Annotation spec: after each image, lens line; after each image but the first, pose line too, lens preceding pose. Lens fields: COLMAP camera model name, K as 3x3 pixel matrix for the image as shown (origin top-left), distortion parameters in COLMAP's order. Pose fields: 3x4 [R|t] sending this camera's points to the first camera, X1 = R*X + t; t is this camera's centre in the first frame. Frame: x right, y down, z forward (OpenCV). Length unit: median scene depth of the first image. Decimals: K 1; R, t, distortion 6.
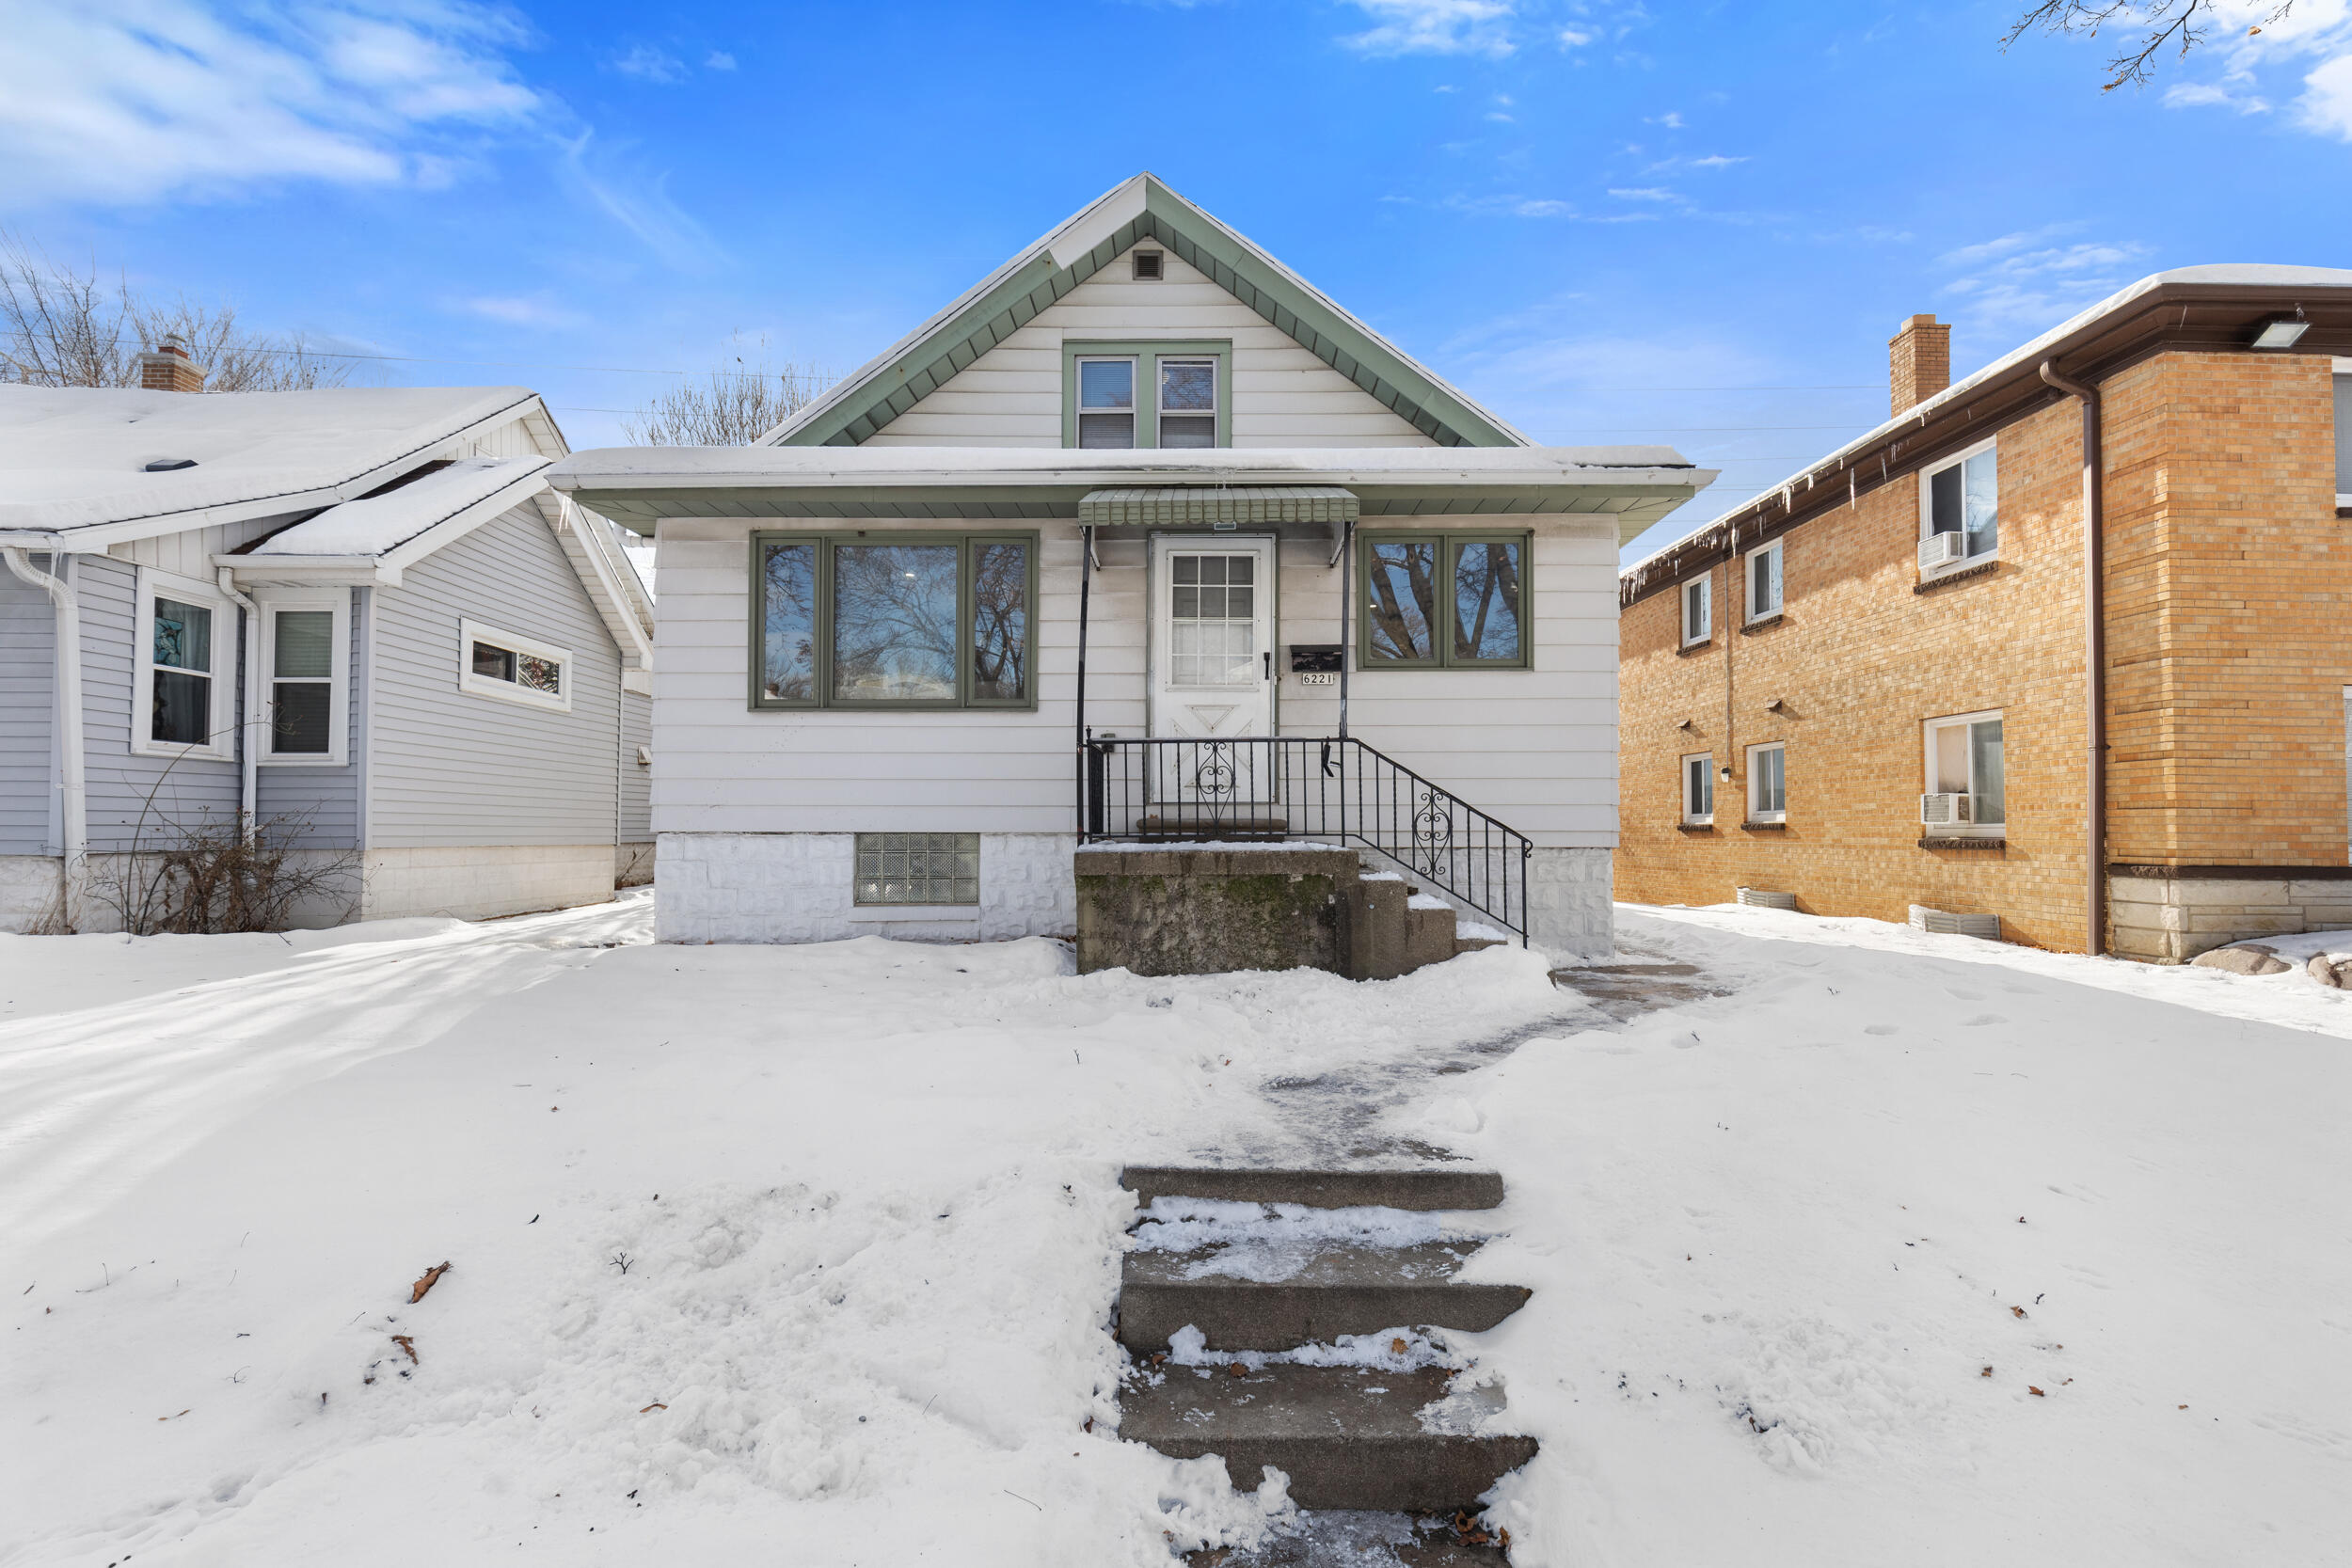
lens RADIAL K [[1063.7, 0, 1170.1], [0, 1063.7, 799.2], [0, 0, 1]] dist [0.003200, -0.000072]
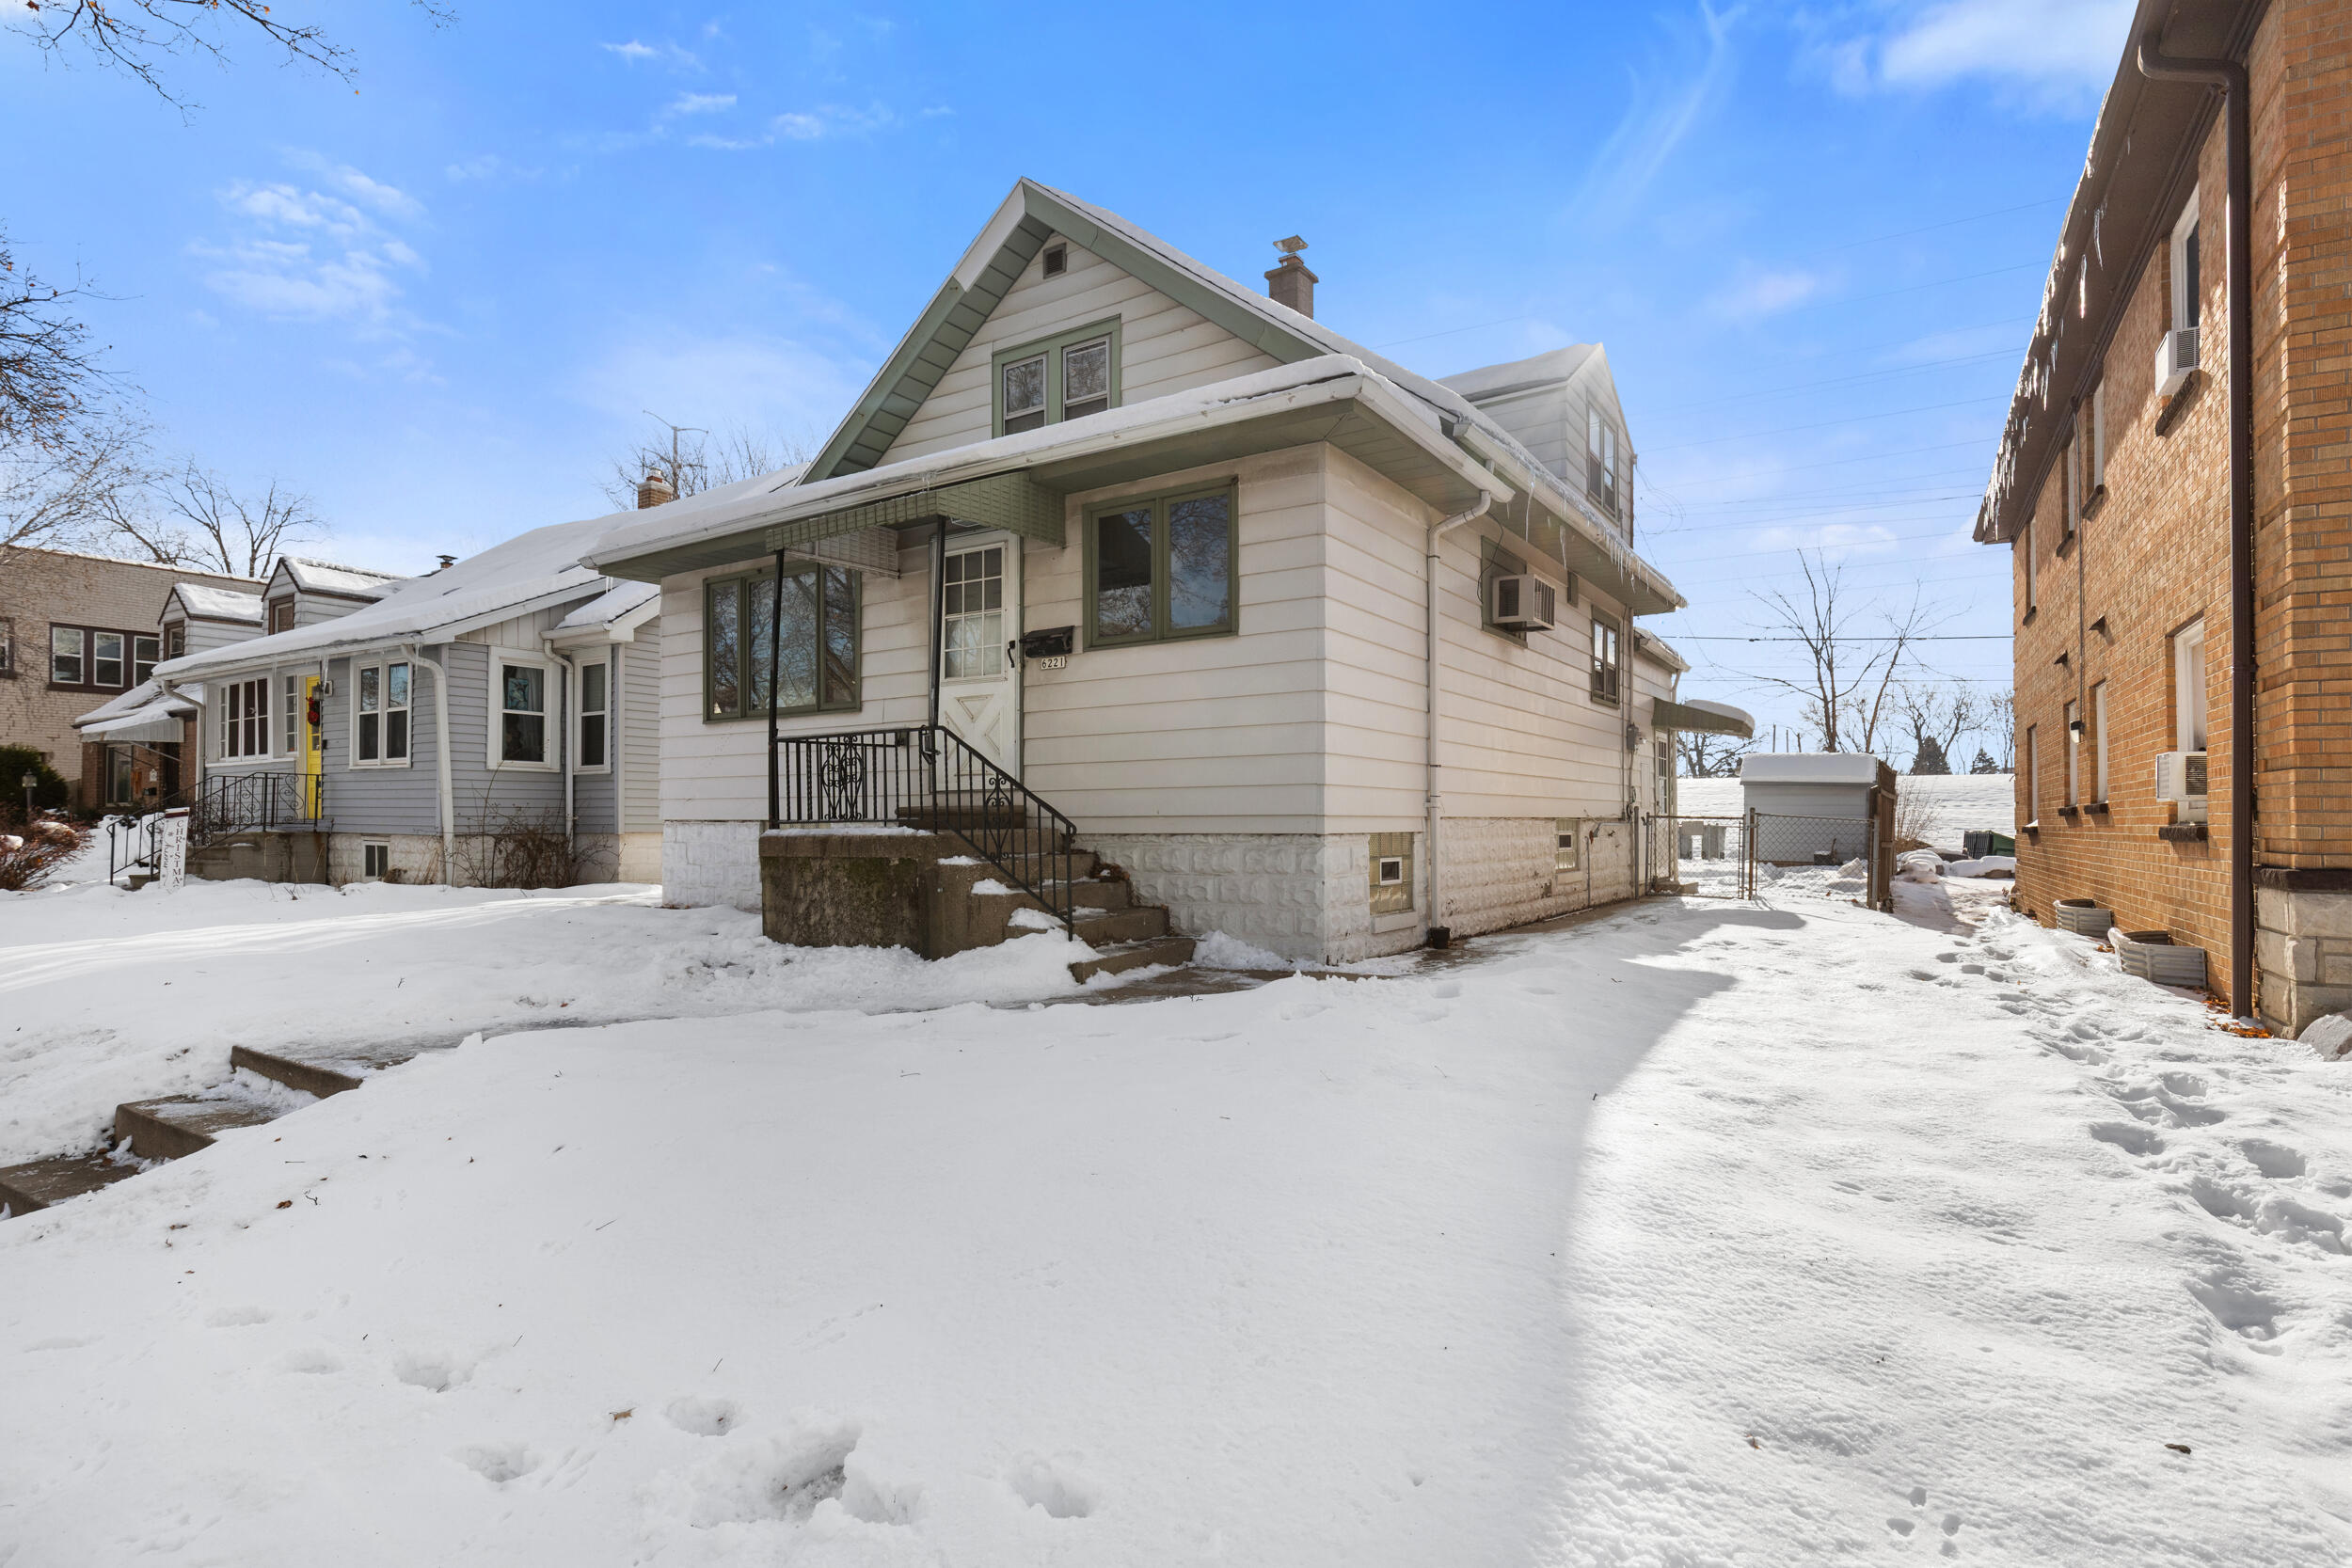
lens RADIAL K [[1161.7, 0, 1169.4], [0, 1161.7, 791.8], [0, 0, 1]] dist [-0.001278, -0.000135]
pose [[0.838575, -0.016760, -0.544528, 0.809484], [0.020424, 0.999791, 0.000681, 0.008138], [0.544403, -0.011693, 0.838742, 0.149987]]
